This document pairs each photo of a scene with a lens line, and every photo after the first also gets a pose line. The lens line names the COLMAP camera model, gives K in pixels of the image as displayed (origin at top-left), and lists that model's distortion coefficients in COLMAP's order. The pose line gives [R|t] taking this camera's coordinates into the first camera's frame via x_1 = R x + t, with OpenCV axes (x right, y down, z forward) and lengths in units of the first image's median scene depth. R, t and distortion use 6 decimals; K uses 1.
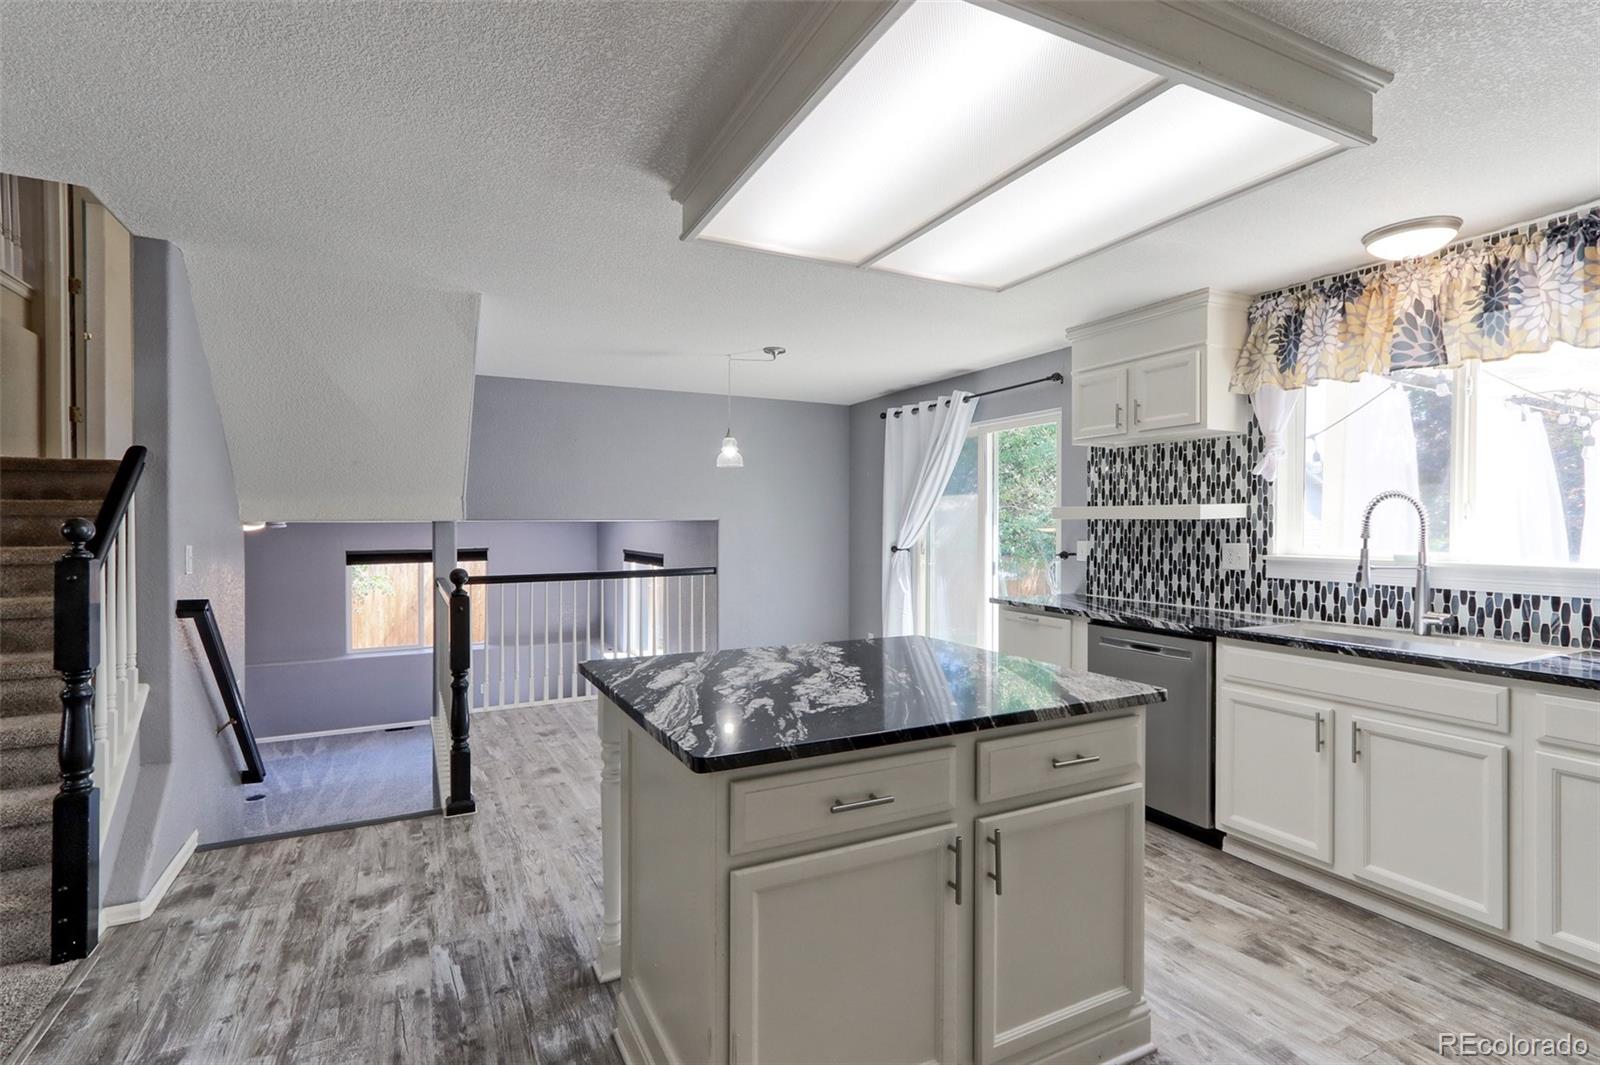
lens RADIAL K [[749.3, 0, 796.4], [0, 749.3, 537.0], [0, 0, 1]] dist [-0.000236, 0.002381]
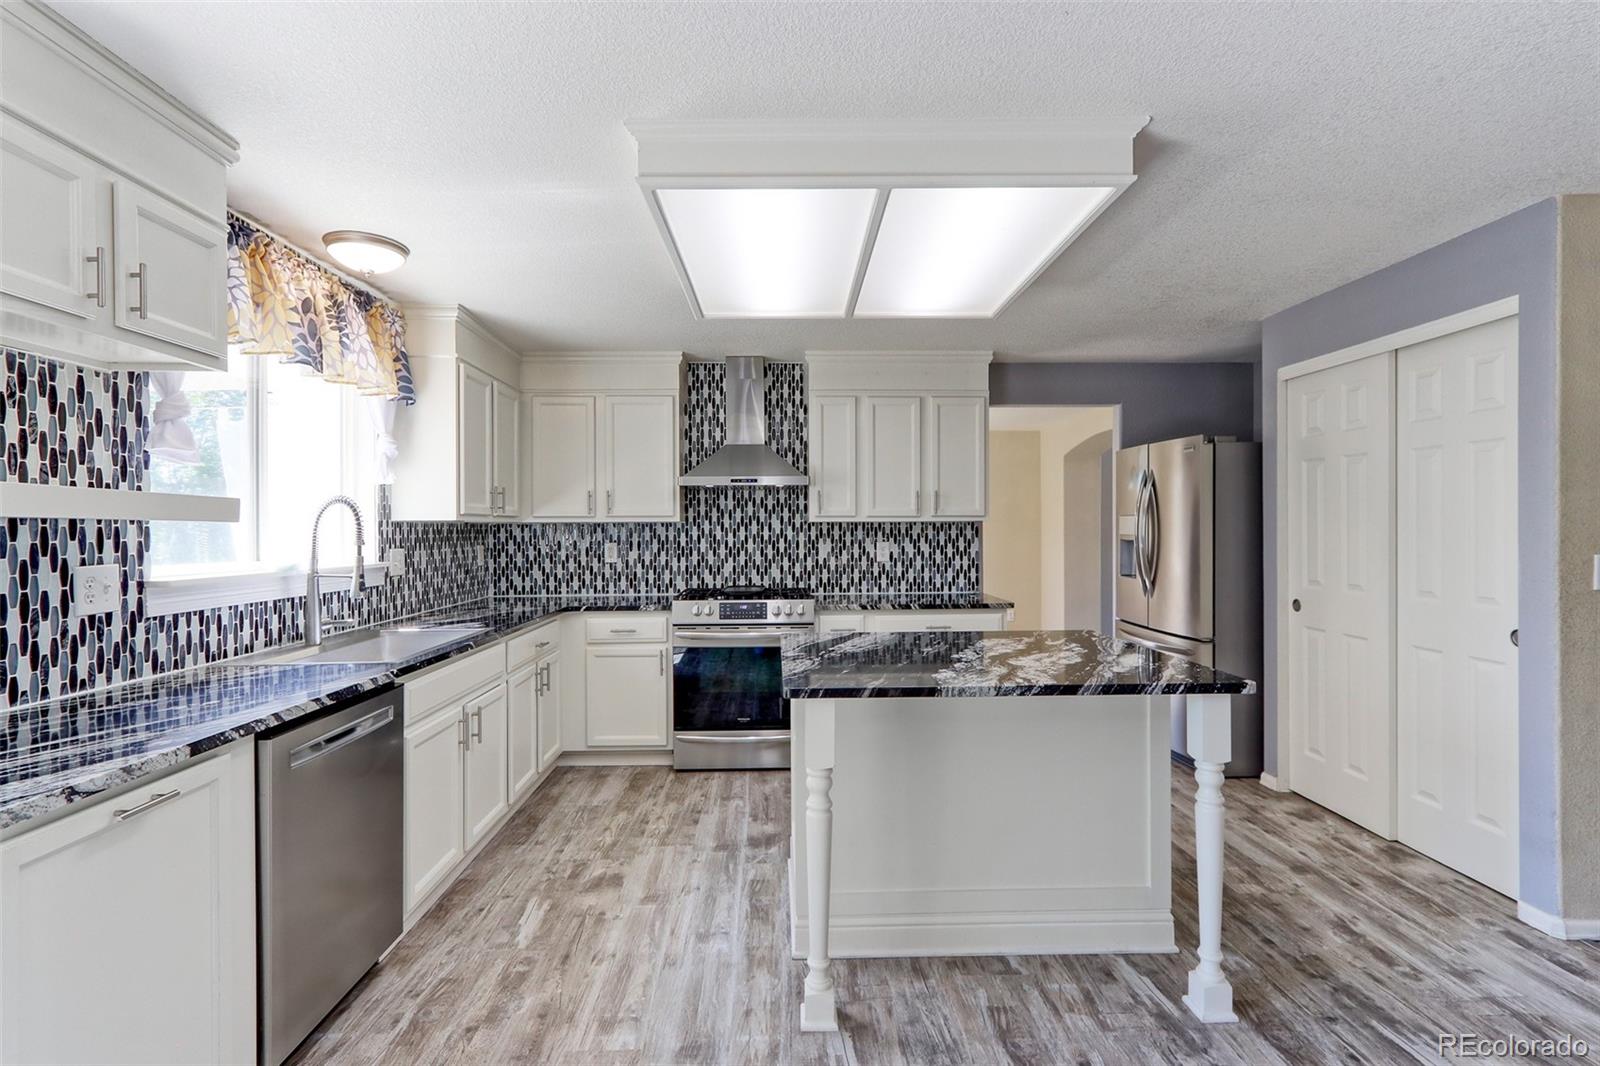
lens RADIAL K [[749.3, 0, 794.2], [0, 749.3, 534.5], [0, 0, 1]] dist [-0.000236, 0.002381]
pose [[-0.900046, 0.001090, 0.435794, -0.103286], [0.011826, 0.999690, 0.021923, -0.018046], [-0.435635, 0.024885, -0.899779, 1.121869]]
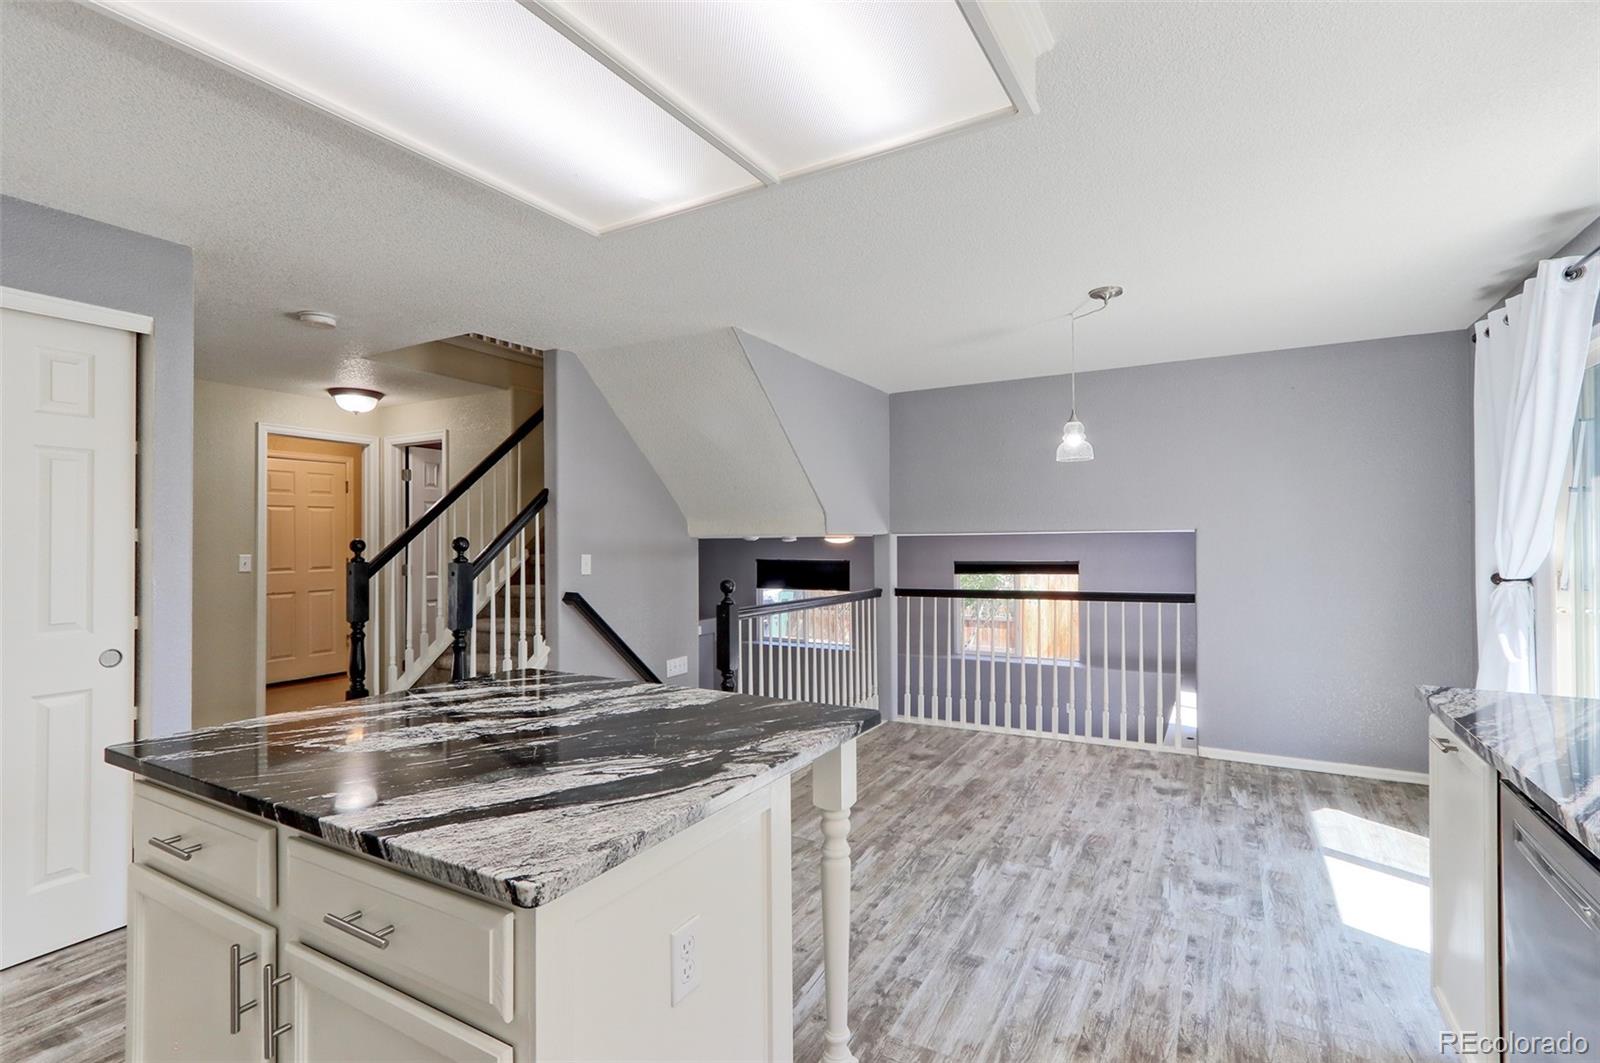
lens RADIAL K [[749.3, 0, 789.2], [0, 749.3, 537.7], [0, 0, 1]] dist [-0.000236, 0.002381]
pose [[0.544294, -0.005213, -0.838878, 0.451622], [-0.006418, 0.999926, -0.010378, -0.007179], [0.838870, 0.011033, 0.544220, 0.405439]]
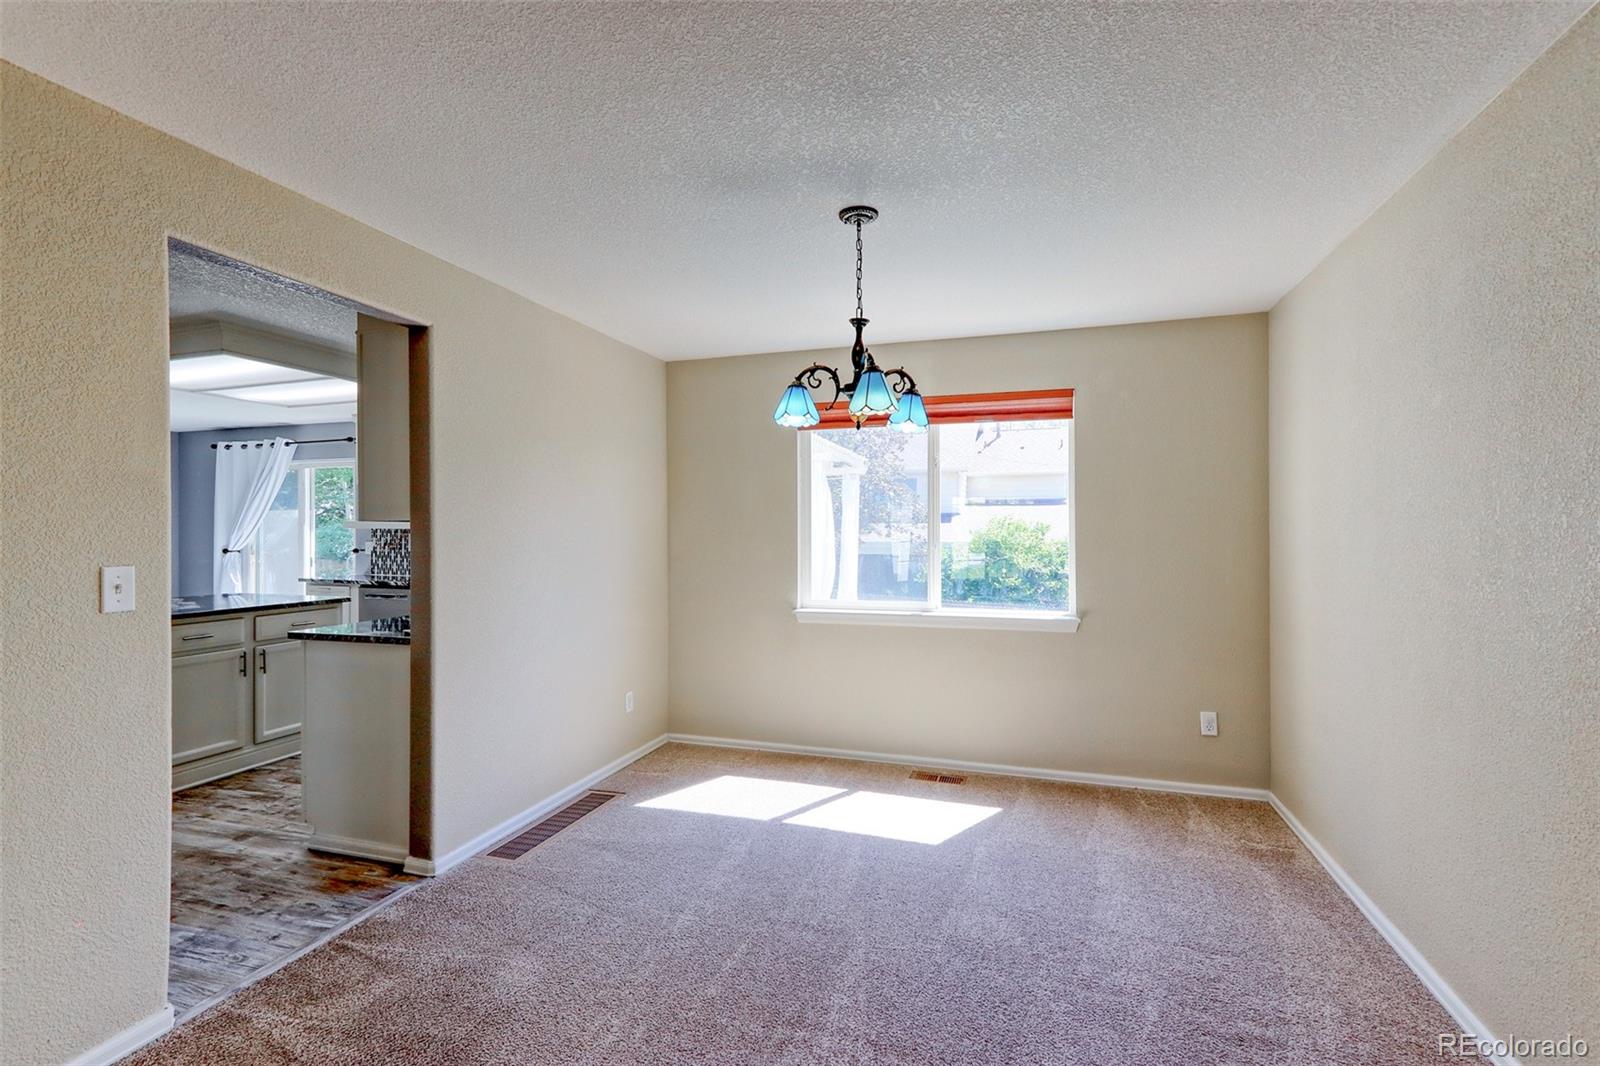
lens RADIAL K [[749.3, 0, 809.5], [0, 749.3, 527.5], [0, 0, 1]] dist [-0.000236, 0.002381]
pose [[0.710691, -0.001388, 0.703503, -0.090587], [0.013708, 0.999836, -0.011875, 0.007478], [-0.703371, 0.018083, 0.710593, -0.903460]]
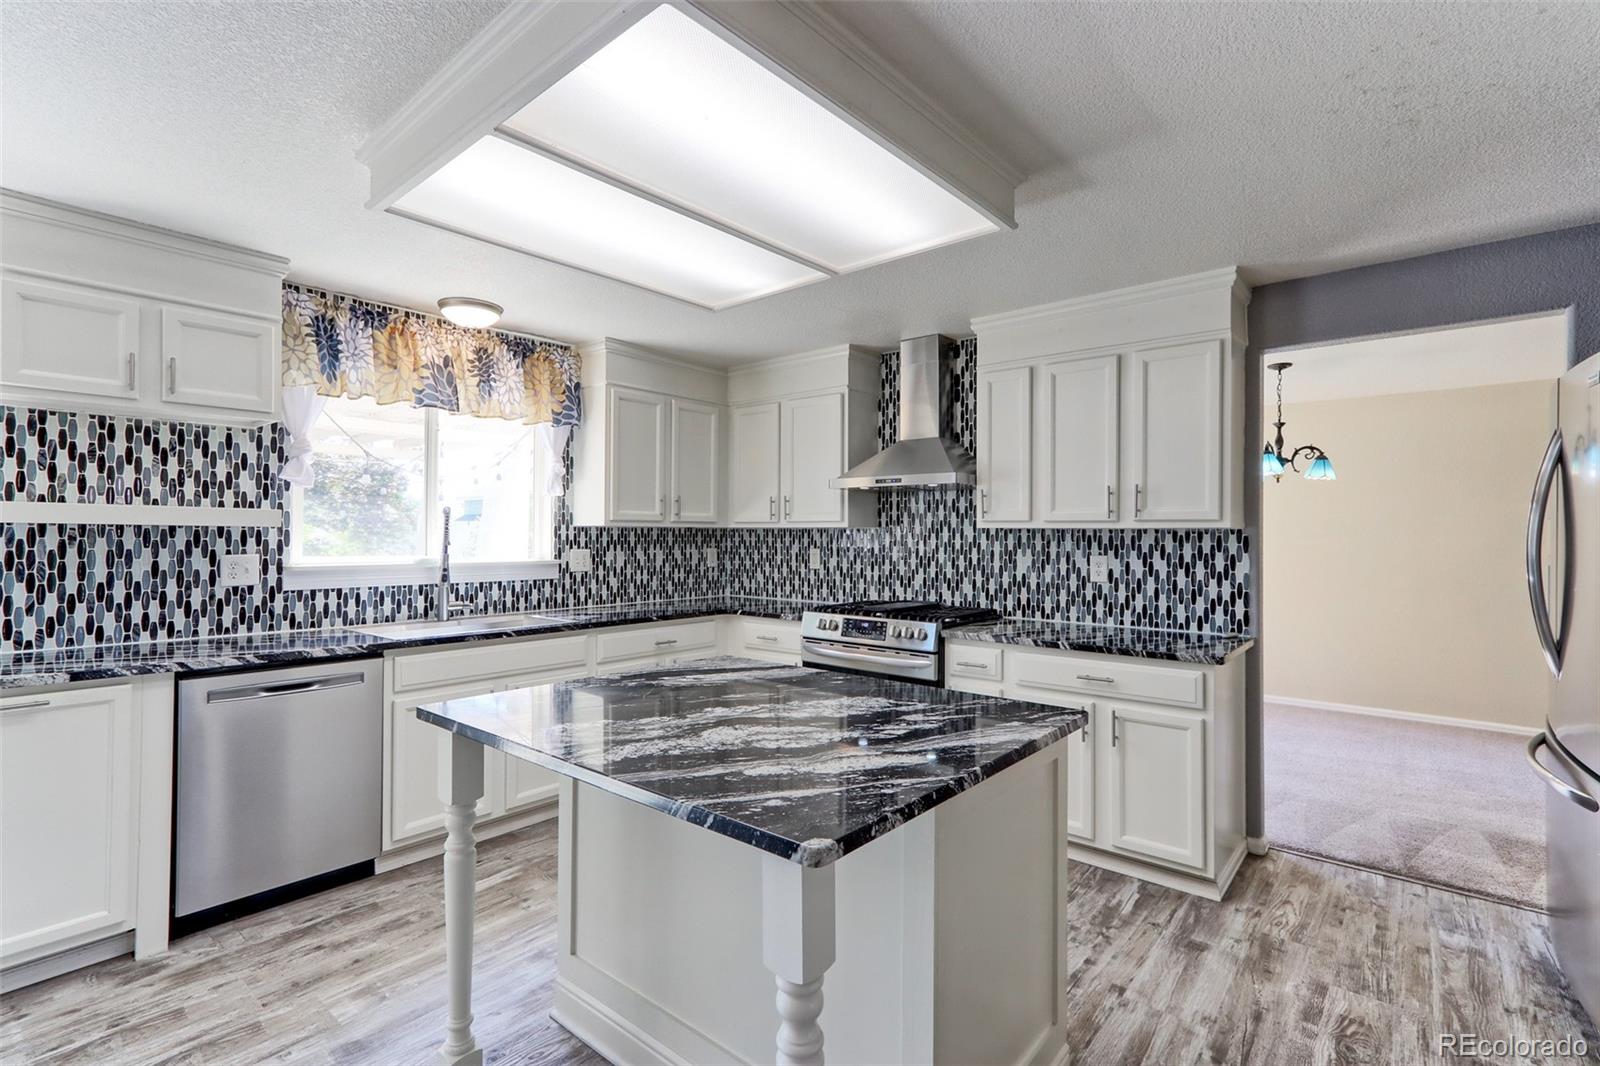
lens RADIAL K [[749.3, 0, 802.9], [0, 749.3, 531.7], [0, 0, 1]] dist [-0.000236, 0.002381]
pose [[-0.384798, 0.000412, 0.923001, -0.394135], [0.009355, 0.999950, 0.003454, -0.012806], [-0.922953, 0.009964, -0.384783, 0.649806]]
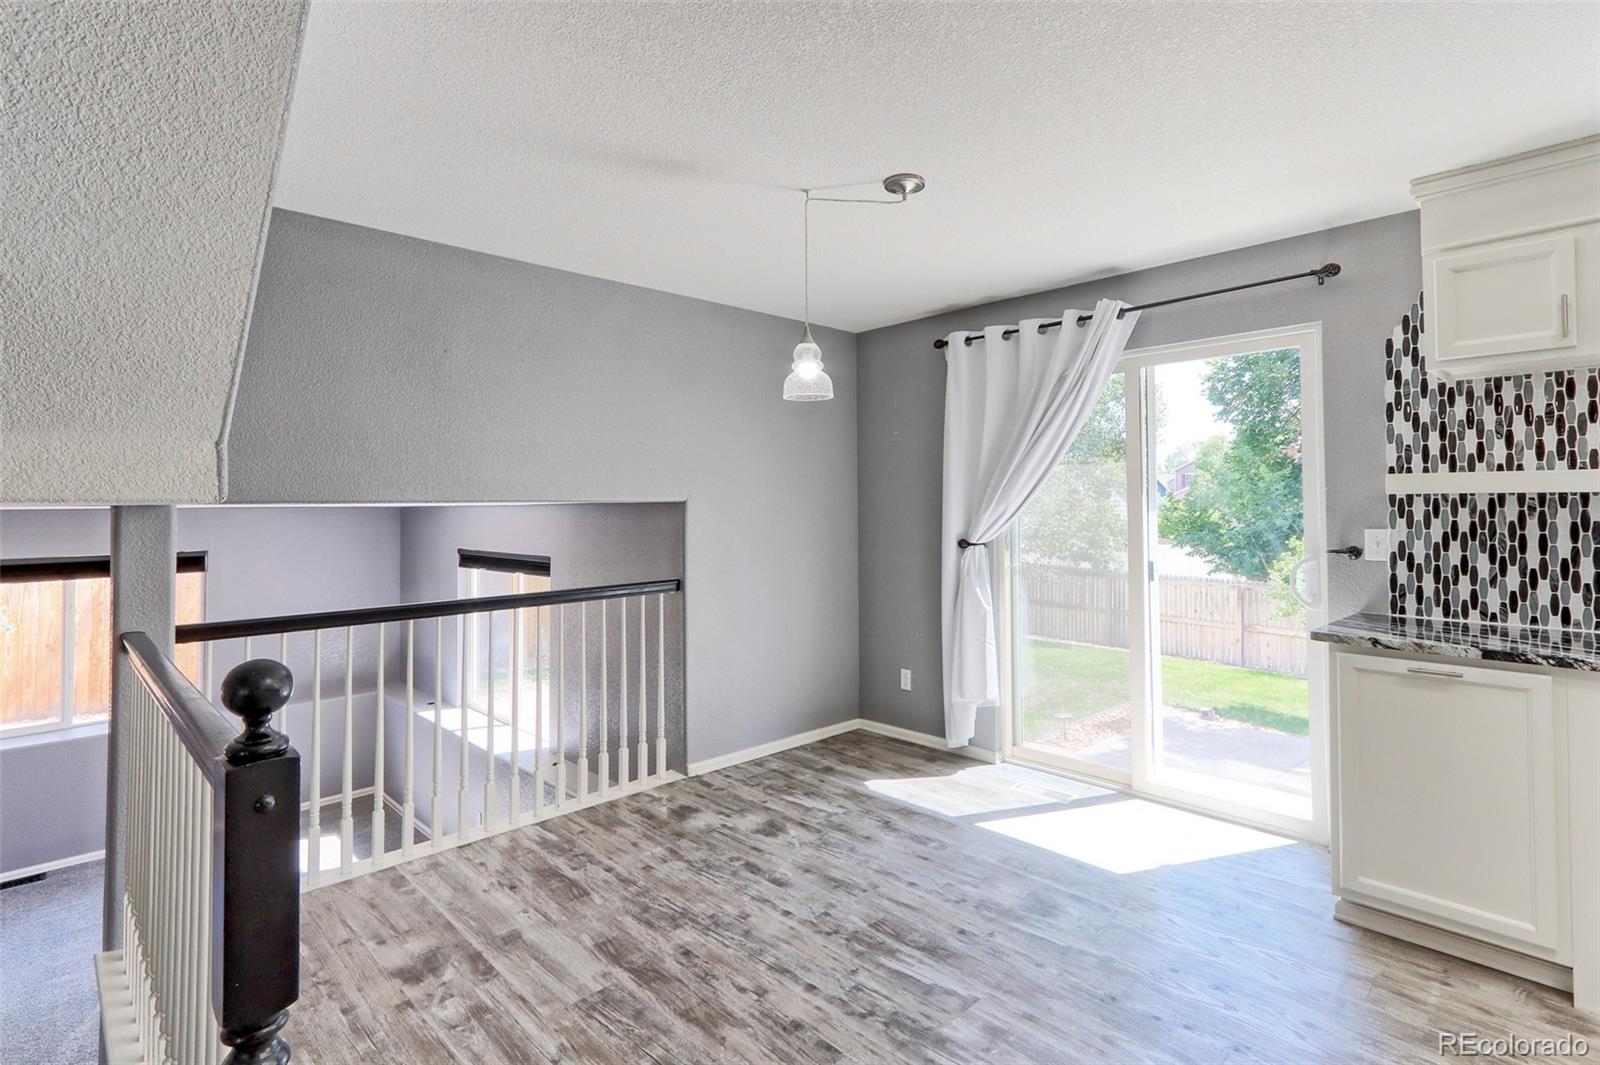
lens RADIAL K [[788.7, 0, 827.1], [0, 788.7, 491.3], [0, 0, 1]] dist [0.000015, 0.003813]
pose [[0.954596, -0.002813, 0.297889, -0.282008], [0.014309, 0.999234, -0.036419, -0.009709], [-0.297559, 0.039028, 0.953906, 0.542553]]
